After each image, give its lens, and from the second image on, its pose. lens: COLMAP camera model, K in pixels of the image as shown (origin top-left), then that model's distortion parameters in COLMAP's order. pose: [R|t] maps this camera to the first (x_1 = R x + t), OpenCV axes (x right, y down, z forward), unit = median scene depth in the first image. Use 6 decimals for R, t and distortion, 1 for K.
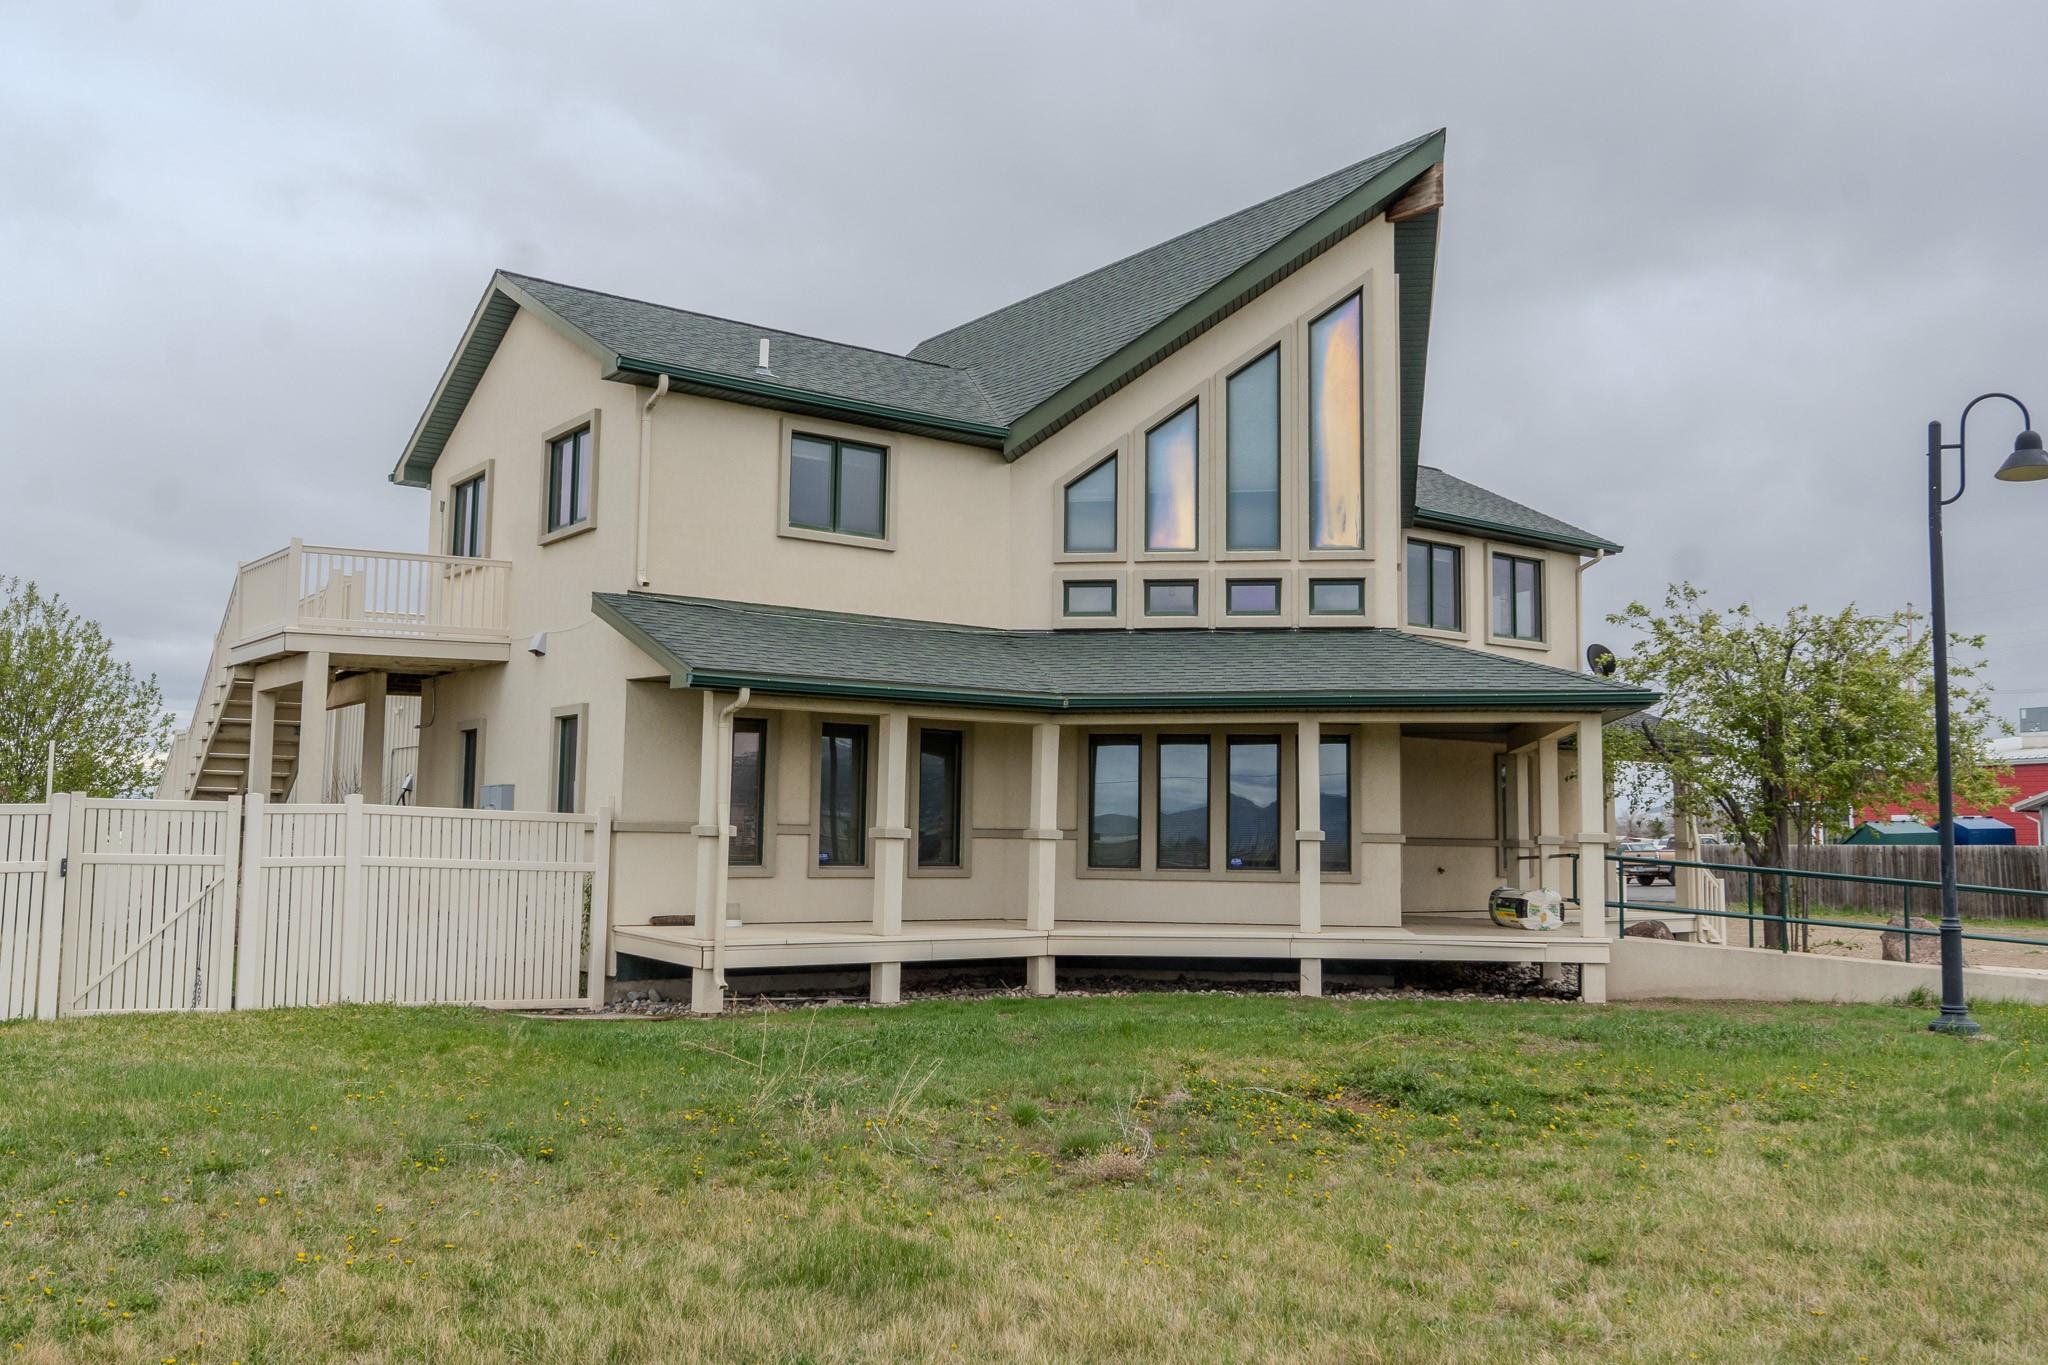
lens RADIAL K [[1778.9, 0, 1069.8], [0, 1778.9, 694.0], [0, 0, 1]] dist [0.000089, 0.004954]
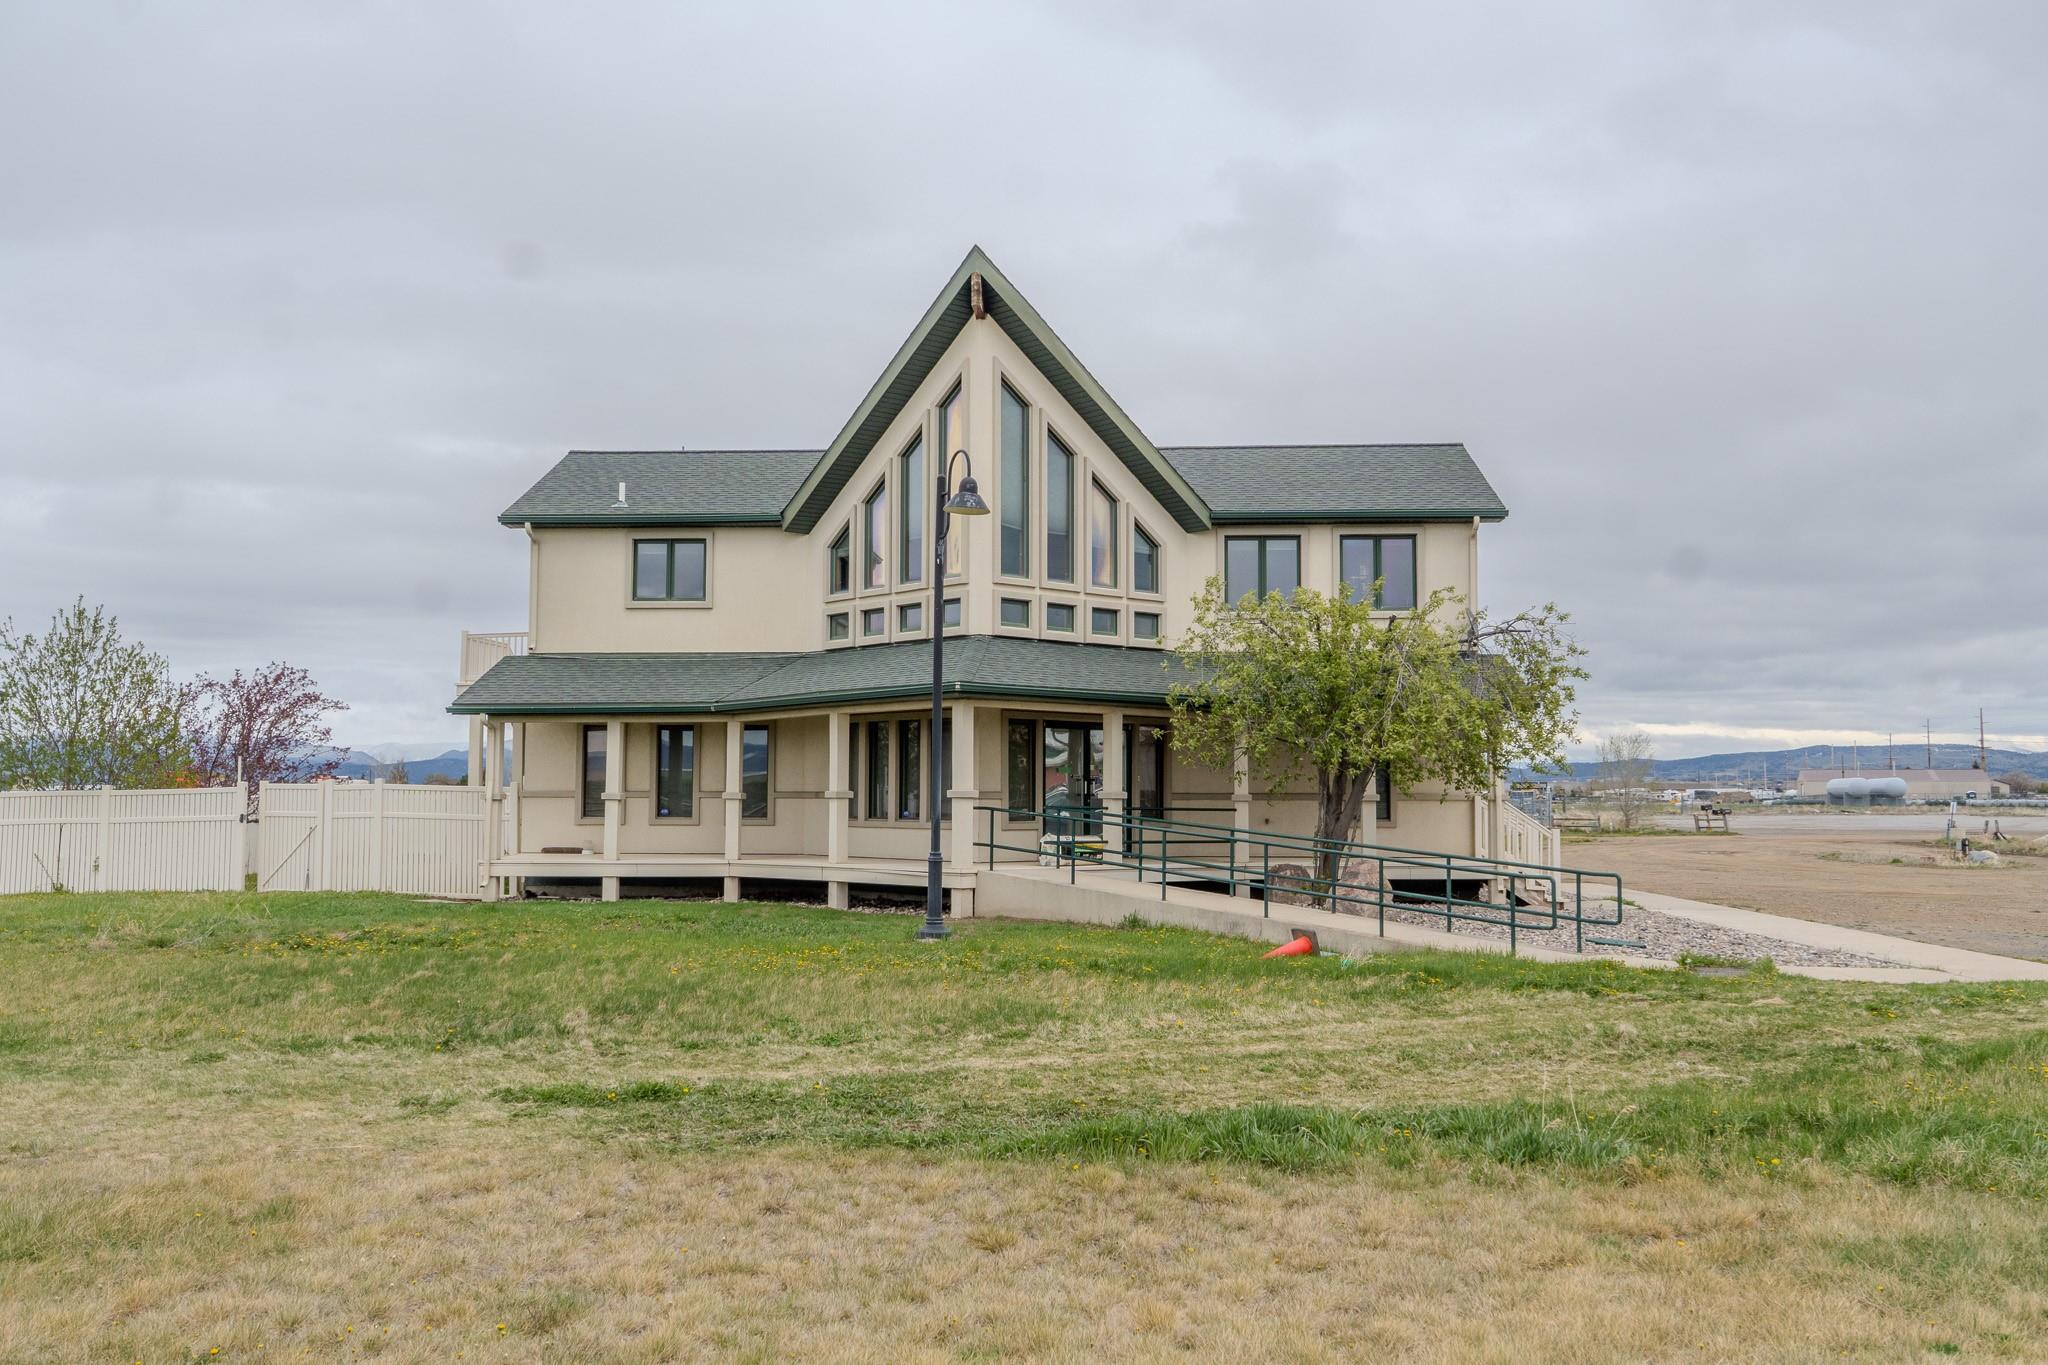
lens RADIAL K [[1778.9, 0, 1008.0], [0, 1778.9, 679.1], [0, 0, 1]] dist [0.000089, 0.004954]
pose [[0.756040, -0.054114, -0.652284, 1.044350], [0.061922, 0.998020, -0.011025, 0.011633], [0.651589, -0.032055, 0.757894, 0.023729]]
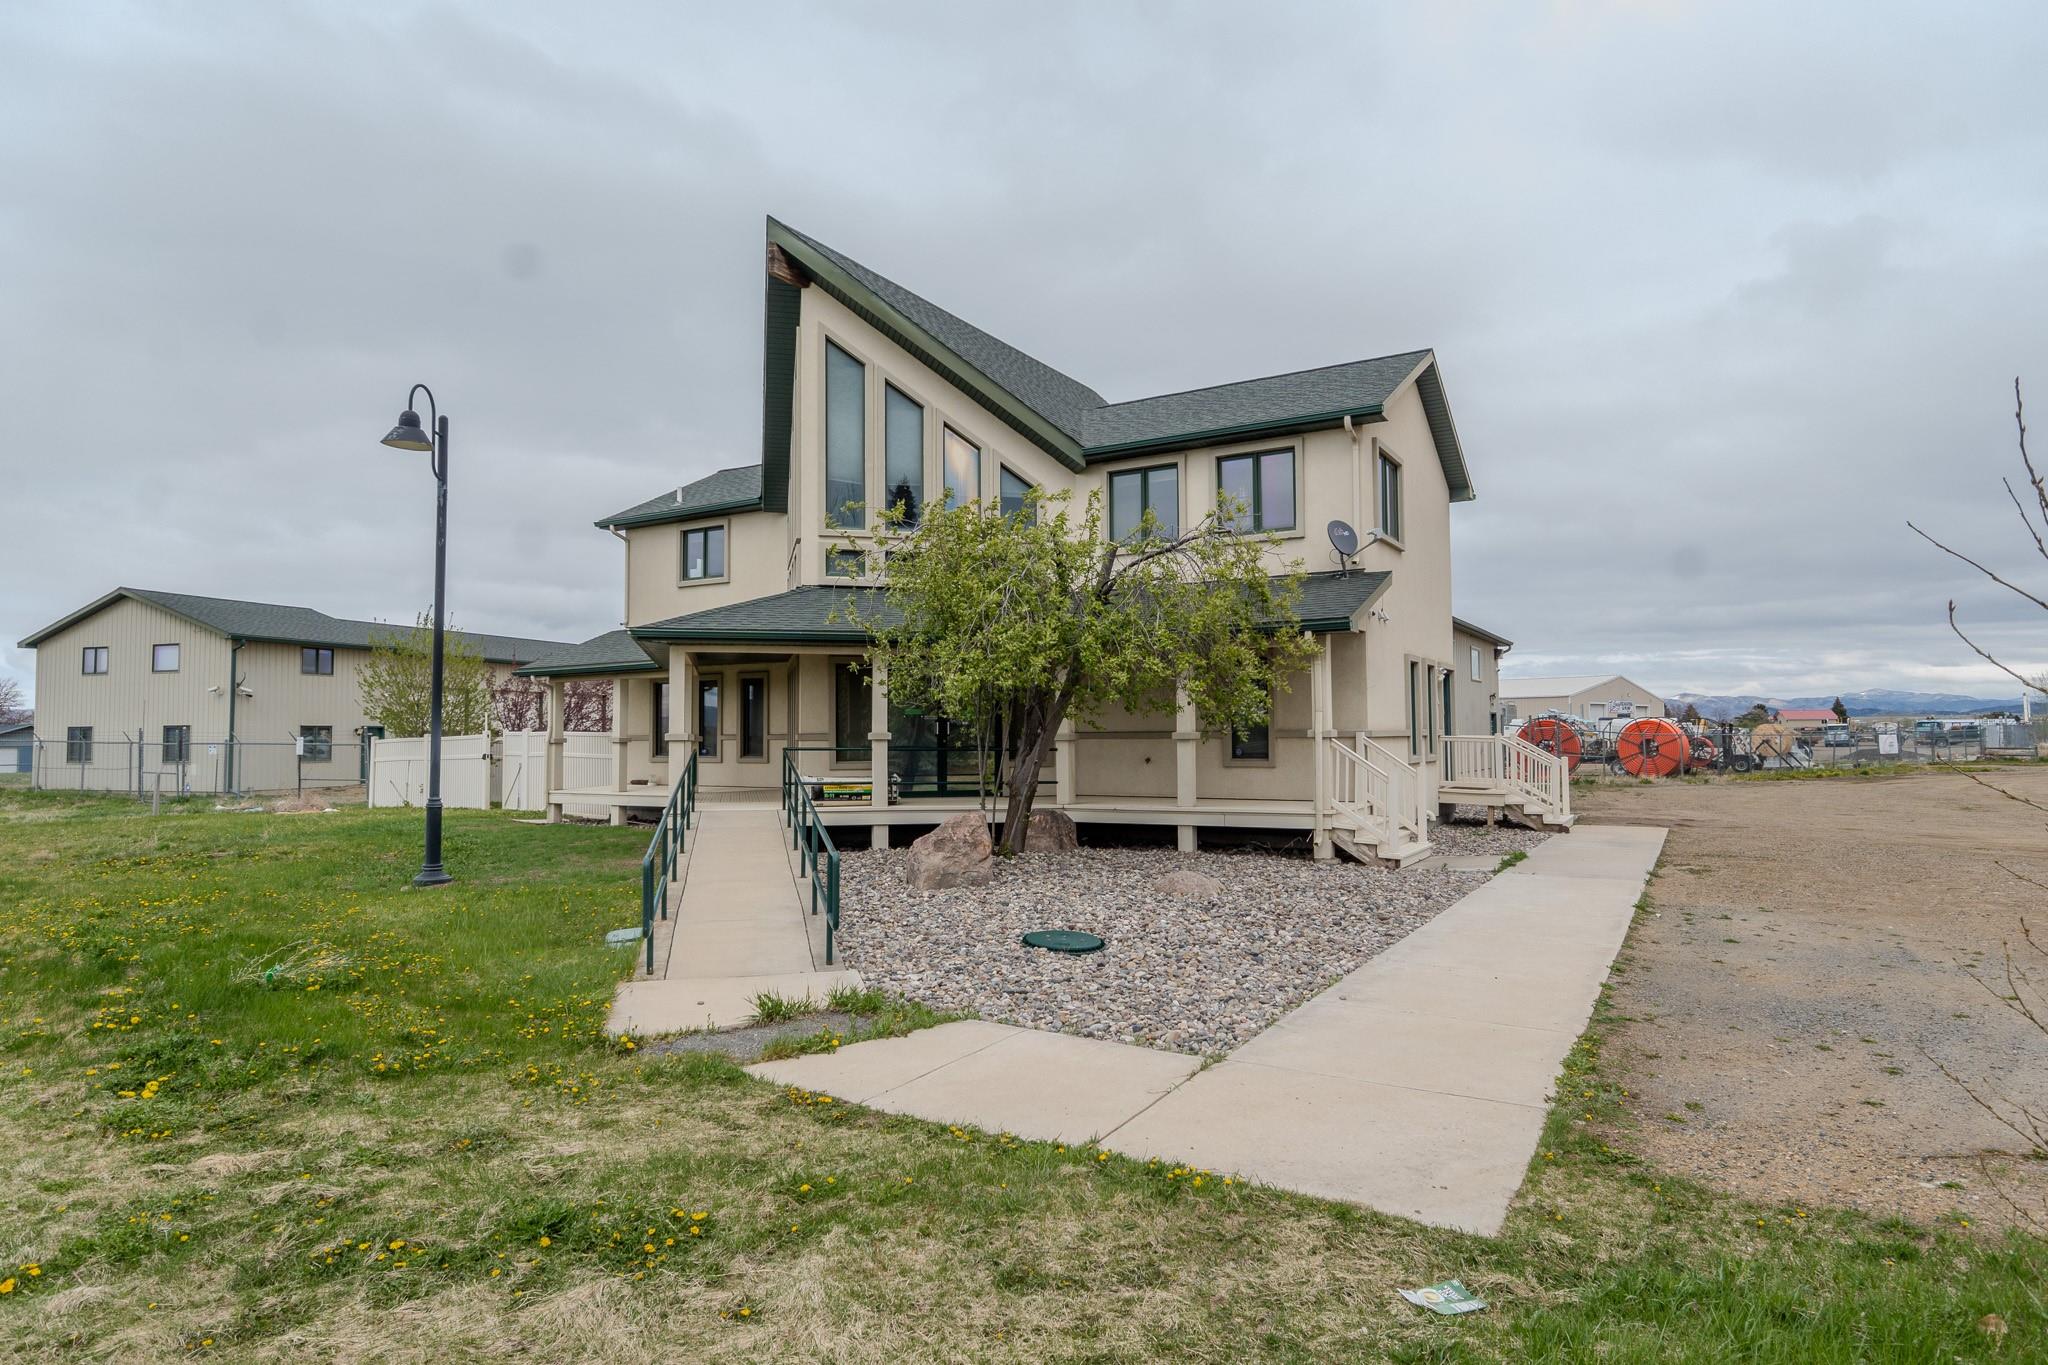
lens RADIAL K [[1169.1, 0, 1035.0], [0, 1169.1, 684.9], [0, 0, 1]] dist [-0.013170, -0.001637]
pose [[0.365310, -0.060804, -0.928898, 1.086416], [0.087359, 0.995700, -0.030820, 0.085690], [0.926778, -0.069889, 0.369051, 0.827431]]
